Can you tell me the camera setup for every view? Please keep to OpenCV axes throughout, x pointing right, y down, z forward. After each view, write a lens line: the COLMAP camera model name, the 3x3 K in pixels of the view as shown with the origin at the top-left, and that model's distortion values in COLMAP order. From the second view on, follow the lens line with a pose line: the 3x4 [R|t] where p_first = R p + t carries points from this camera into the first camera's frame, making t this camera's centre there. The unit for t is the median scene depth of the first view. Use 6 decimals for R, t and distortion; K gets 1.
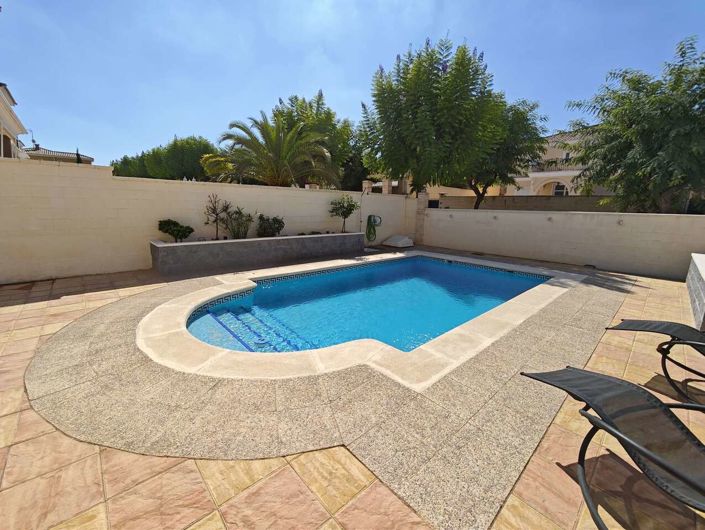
lens RADIAL K [[294.1, 0, 349.2], [0, 294.1, 264.2], [0, 0, 1]] dist [-0.002899, -0.001136]
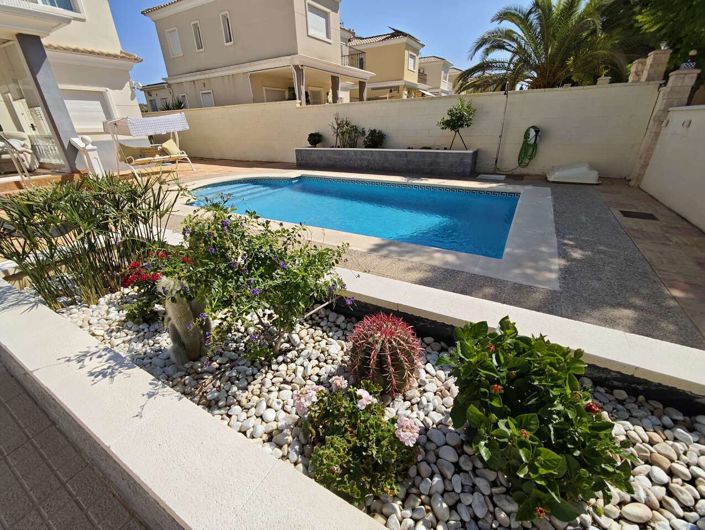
lens RADIAL K [[294.1, 0, 354.0], [0, 294.1, 261.3], [0, 0, 1]] dist [-0.002899, -0.001136]
pose [[0.309798, 0.377923, -0.872467, 0.814204], [-0.148488, 0.925583, 0.348206, -0.064834], [0.939136, 0.021677, 0.342861, 0.472498]]
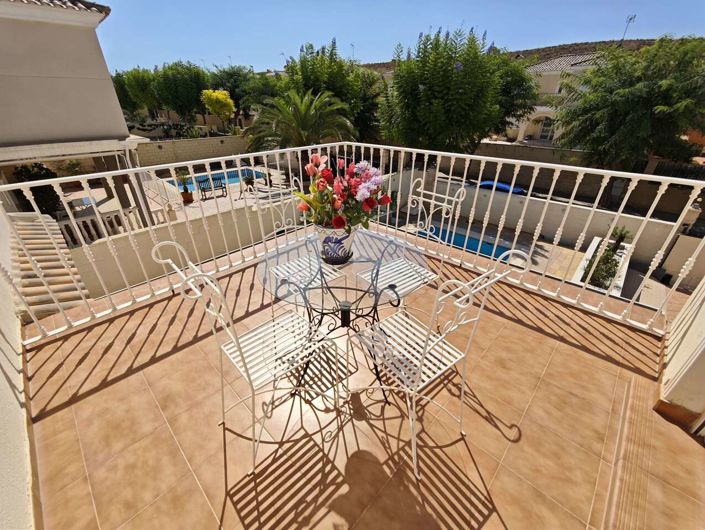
lens RADIAL K [[294.1, 0, 354.6], [0, 294.1, 268.8], [0, 0, 1]] dist [-0.002899, -0.001136]
pose [[0.997388, -0.051151, 0.050990, -0.228135], [0.032588, 0.948757, 0.314321, -0.317183], [-0.064455, -0.311838, 0.947946, -0.425237]]
